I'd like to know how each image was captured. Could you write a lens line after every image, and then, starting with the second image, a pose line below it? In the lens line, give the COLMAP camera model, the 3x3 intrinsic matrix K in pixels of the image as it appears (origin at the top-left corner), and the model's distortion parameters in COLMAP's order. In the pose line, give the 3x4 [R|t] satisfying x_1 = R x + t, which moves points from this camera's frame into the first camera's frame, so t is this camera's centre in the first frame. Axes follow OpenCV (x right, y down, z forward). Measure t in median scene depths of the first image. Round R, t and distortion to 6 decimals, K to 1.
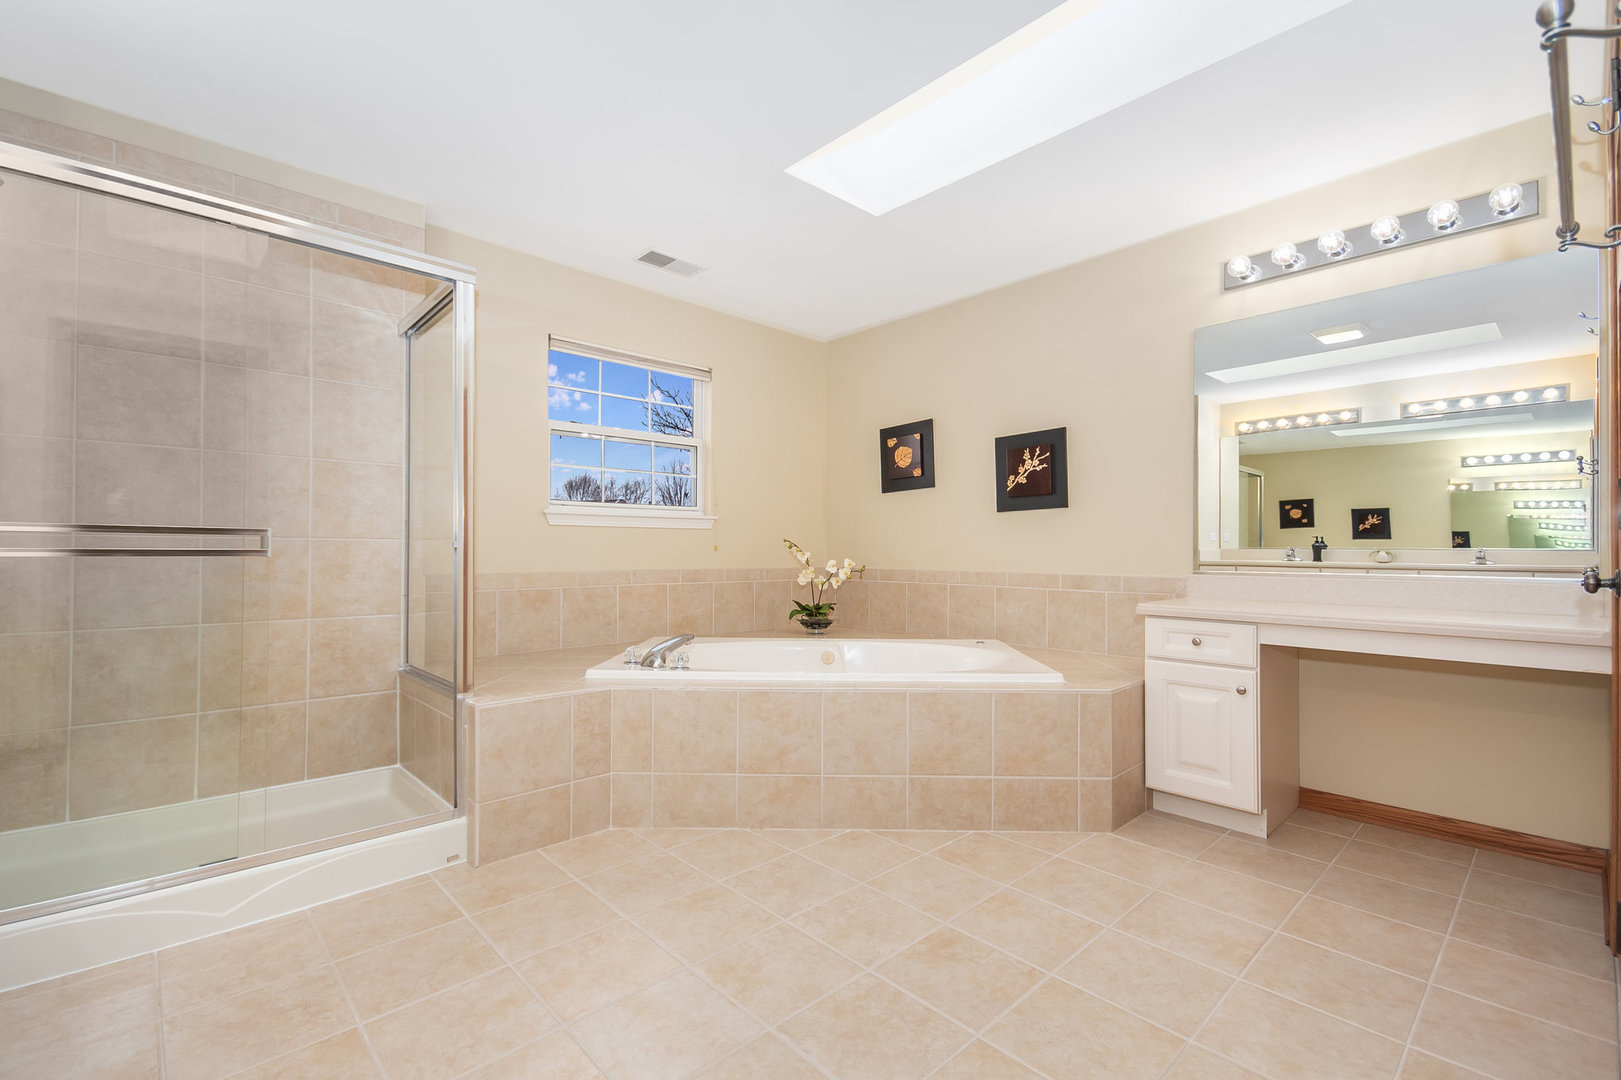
lens RADIAL K [[720.7, 0, 802.7], [0, 720.7, 540.8], [0, 0, 1]] dist [0.005637, 0.000134]
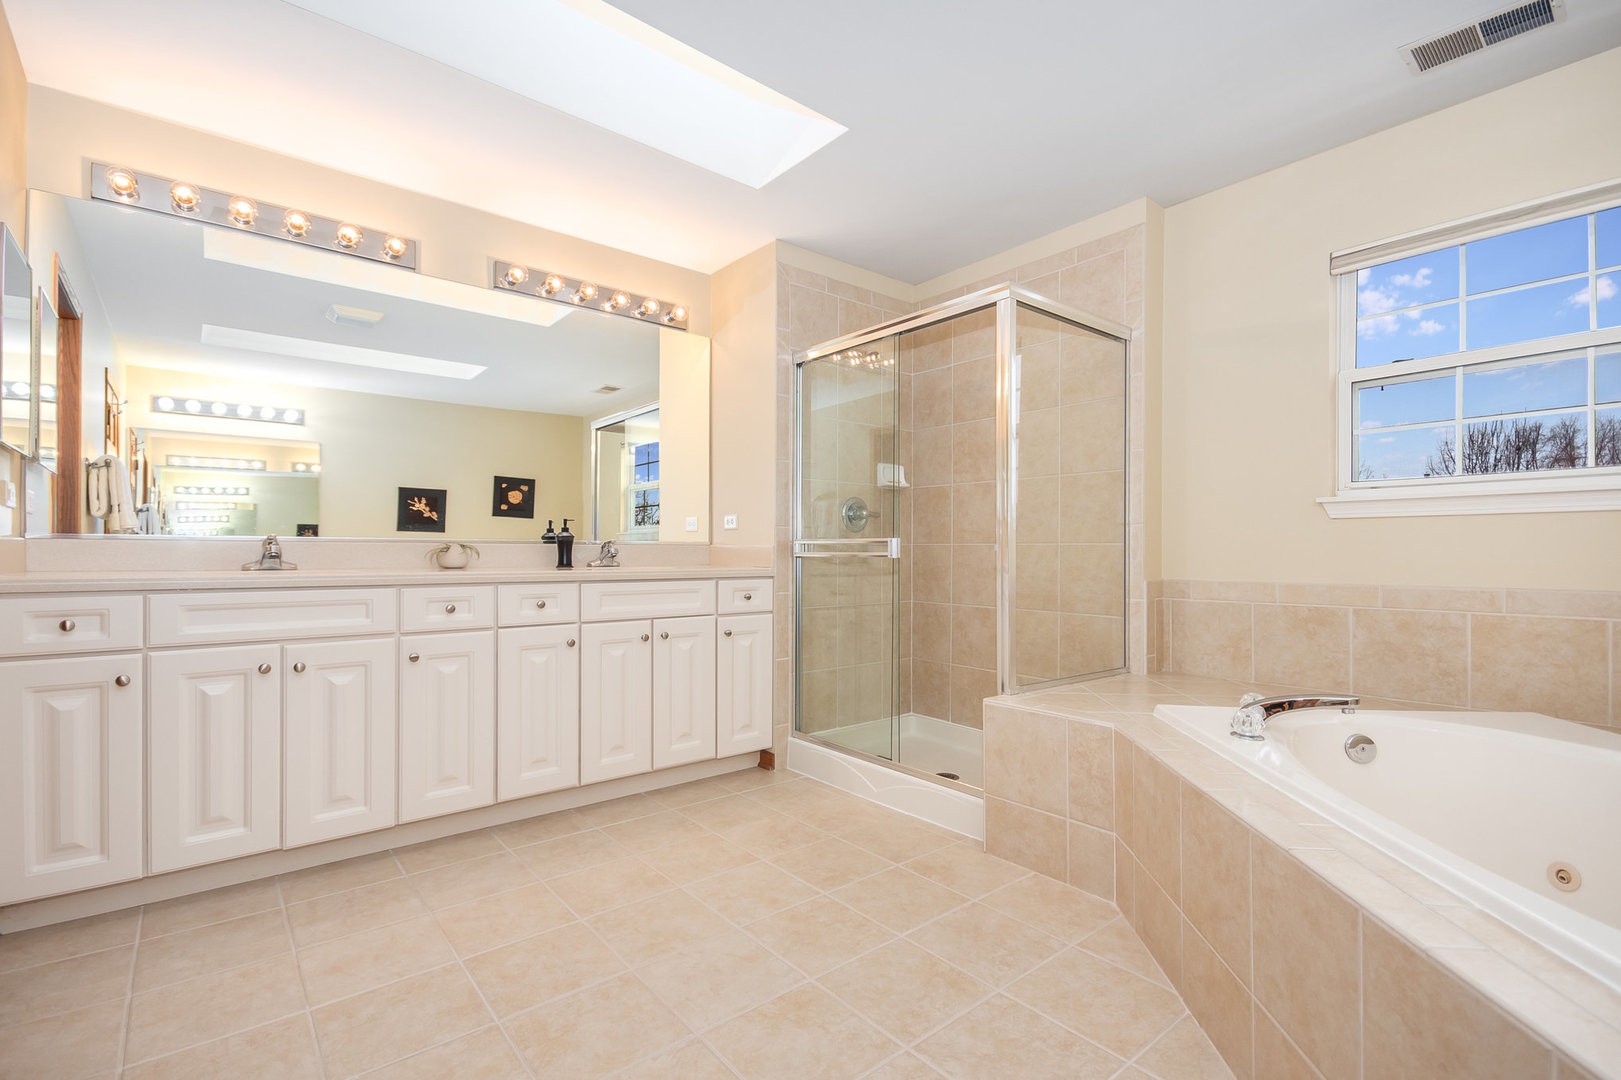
lens RADIAL K [[720.7, 0, 802.2], [0, 720.7, 551.9], [0, 0, 1]] dist [0.005637, 0.000134]
pose [[-0.069810, -0.003387, -0.997555, 0.515184], [0.012201, 0.999917, -0.004249, 0.010285], [0.997486, -0.012468, -0.069762, 0.670400]]
